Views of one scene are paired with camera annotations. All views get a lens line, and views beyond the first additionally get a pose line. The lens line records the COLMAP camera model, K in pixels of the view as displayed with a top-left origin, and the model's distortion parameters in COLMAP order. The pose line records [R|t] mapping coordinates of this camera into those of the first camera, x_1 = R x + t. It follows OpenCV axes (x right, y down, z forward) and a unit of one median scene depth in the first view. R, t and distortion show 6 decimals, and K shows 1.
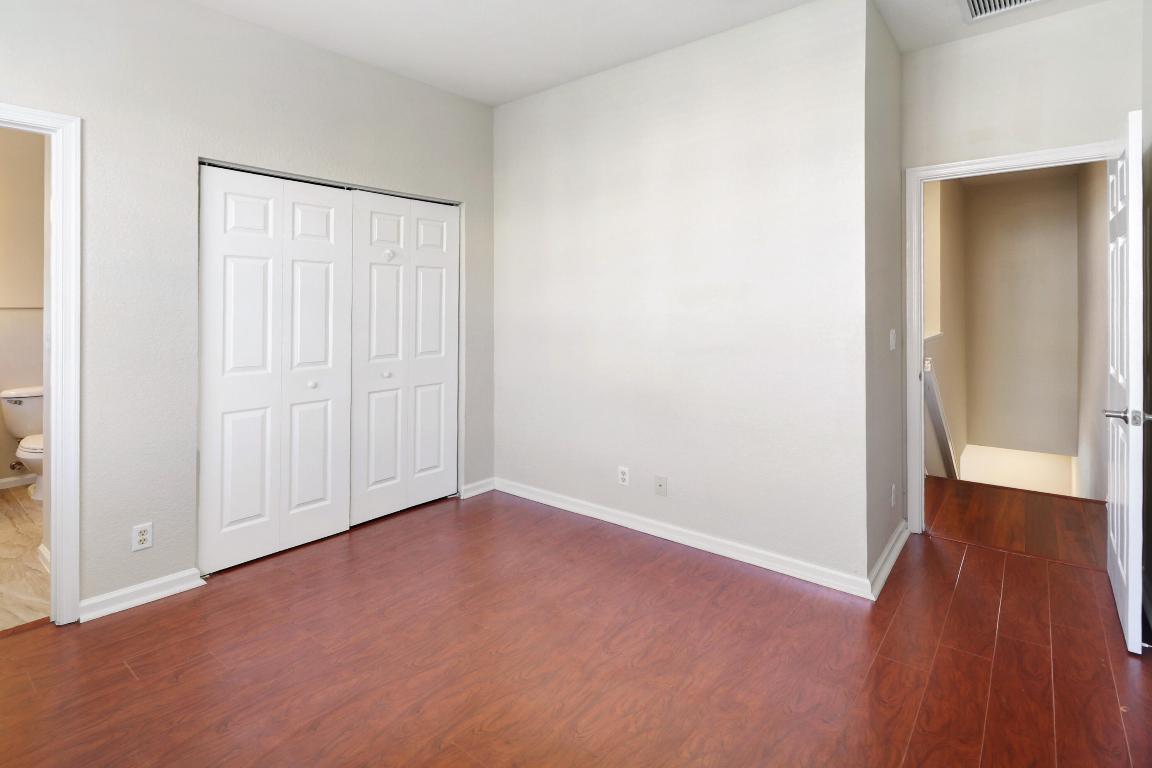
lens RADIAL K [[564.6, 0, 580.3], [0, 564.6, 368.1], [0, 0, 1]] dist [-0.013401, -0.000879]
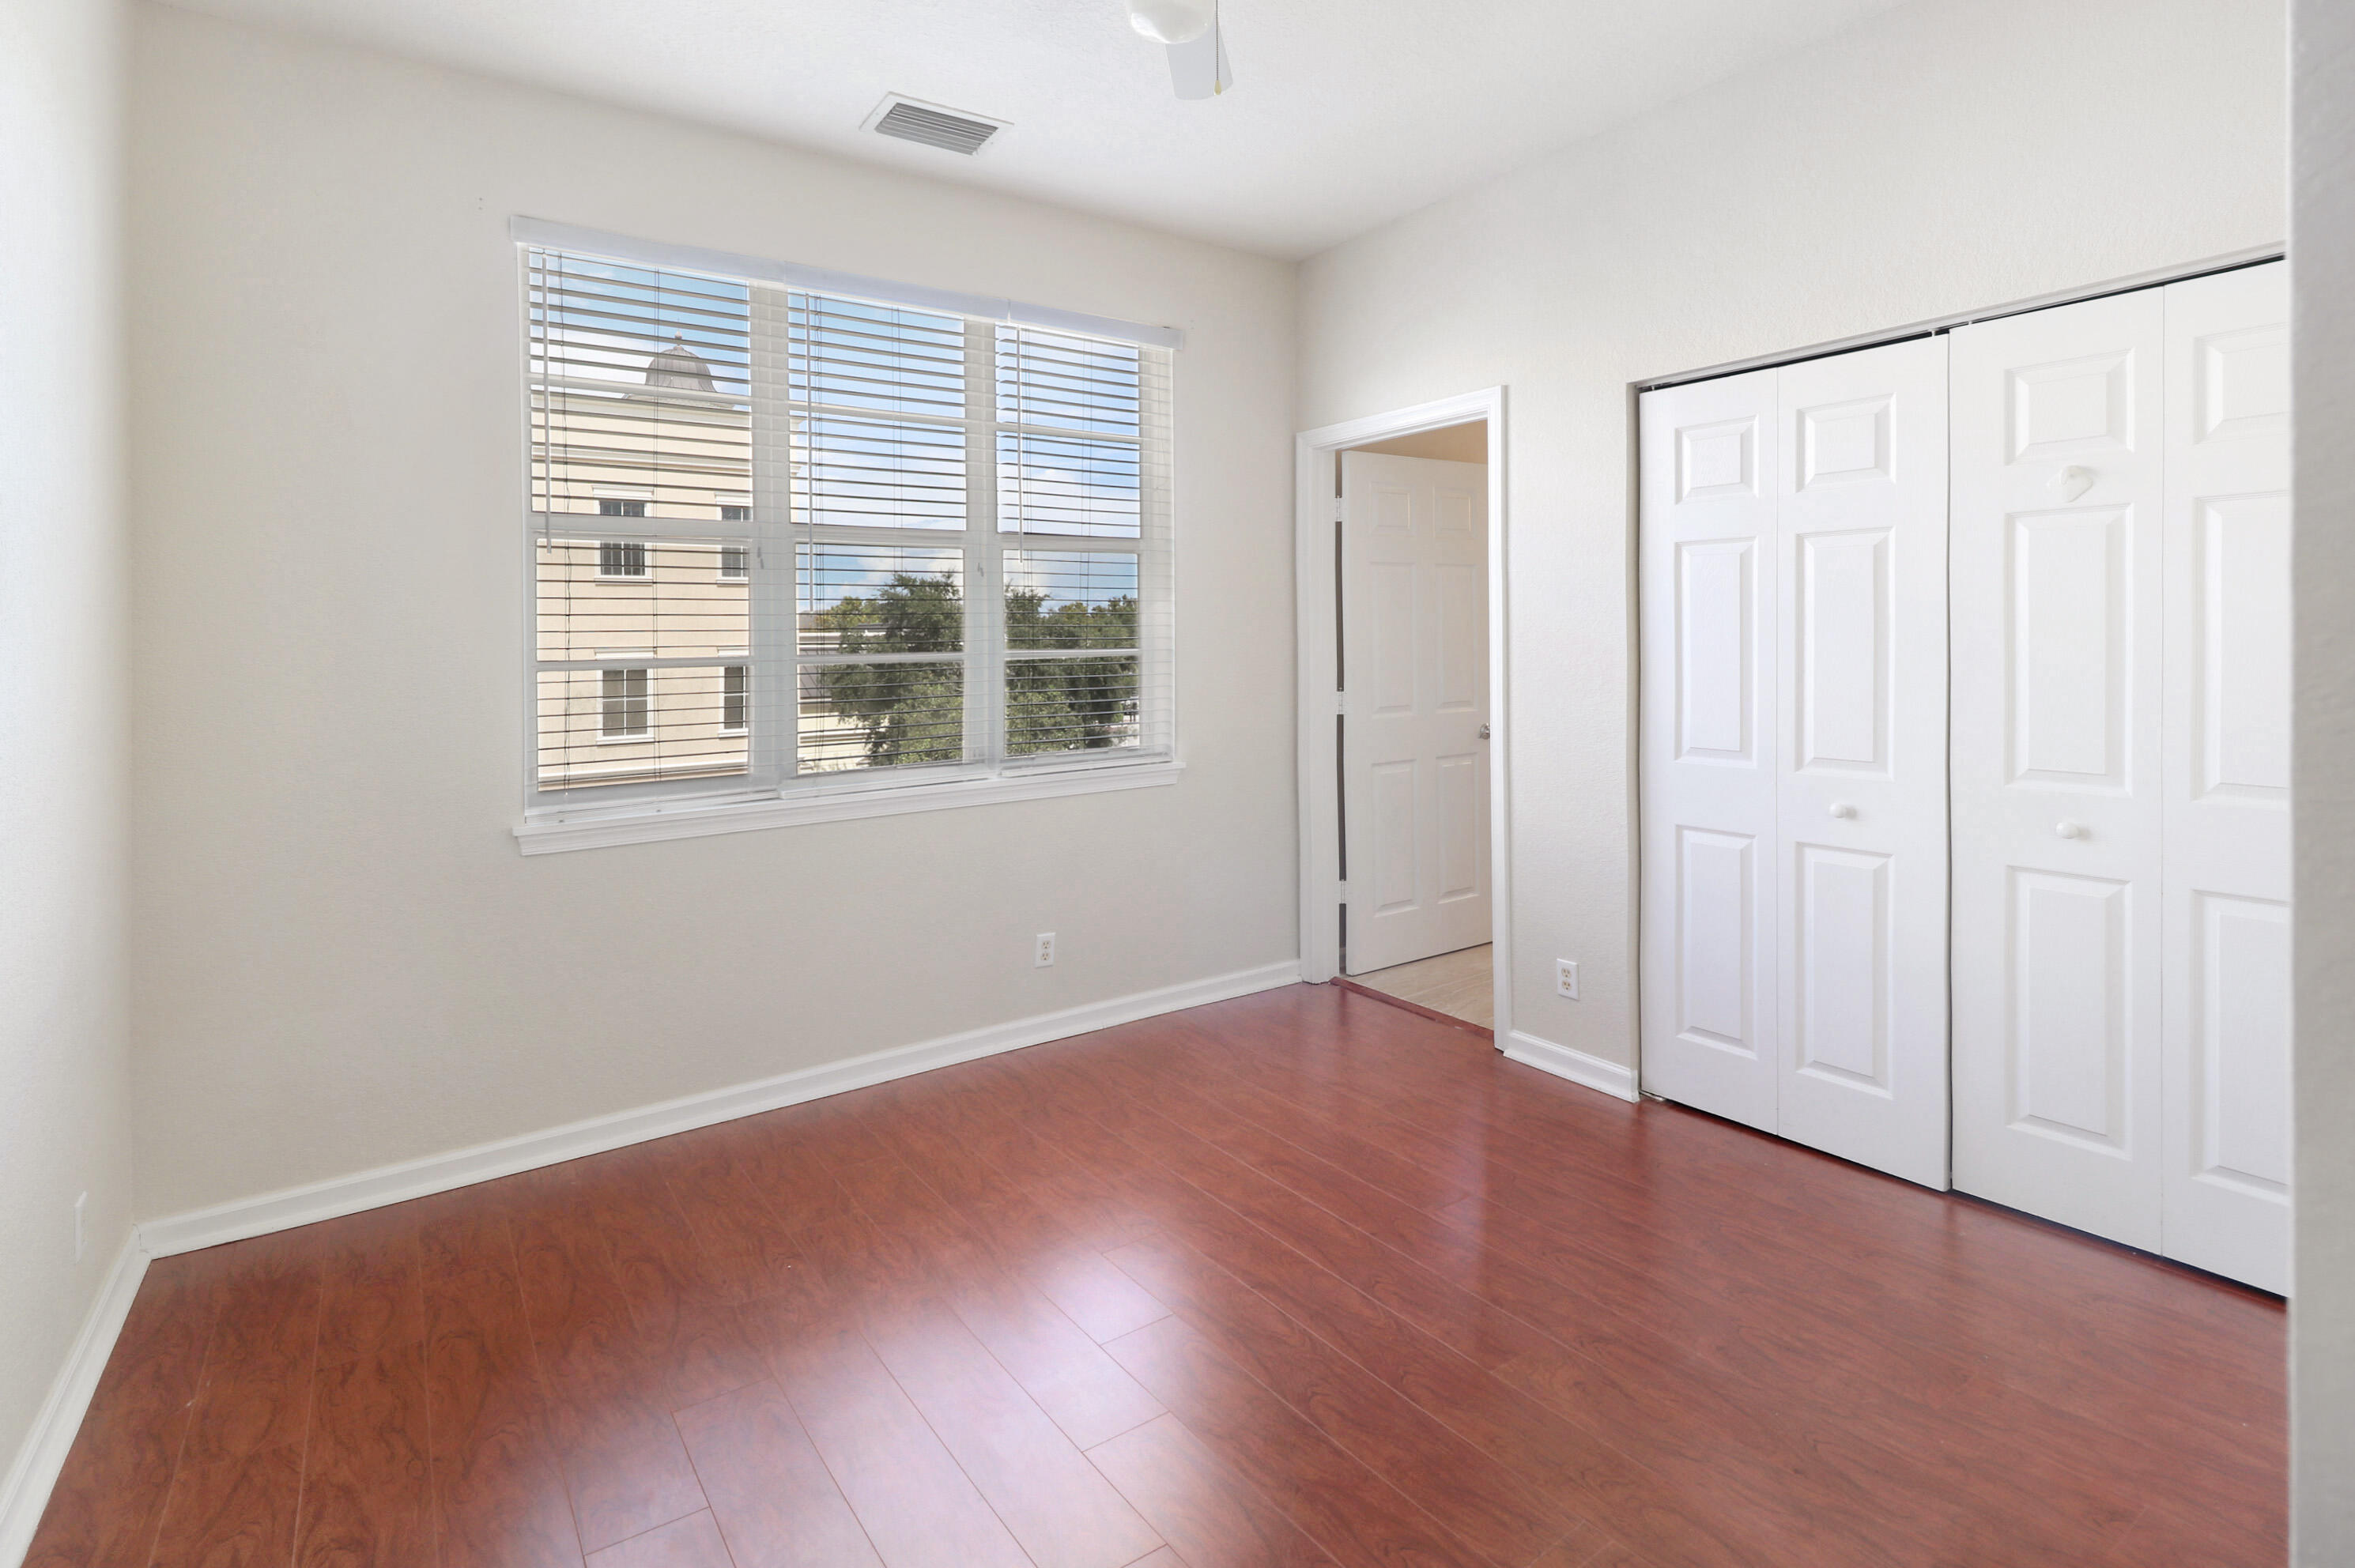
lens RADIAL K [[1154.1, 0, 1186.2], [0, 1154.1, 751.5], [0, 0, 1]] dist [-0.013401, -0.000879]
pose [[-0.257542, 0.097896, -0.961295, 0.515282], [-0.088617, 0.988269, 0.124385, -0.080580], [0.962195, 0.117222, -0.245845, 0.706995]]
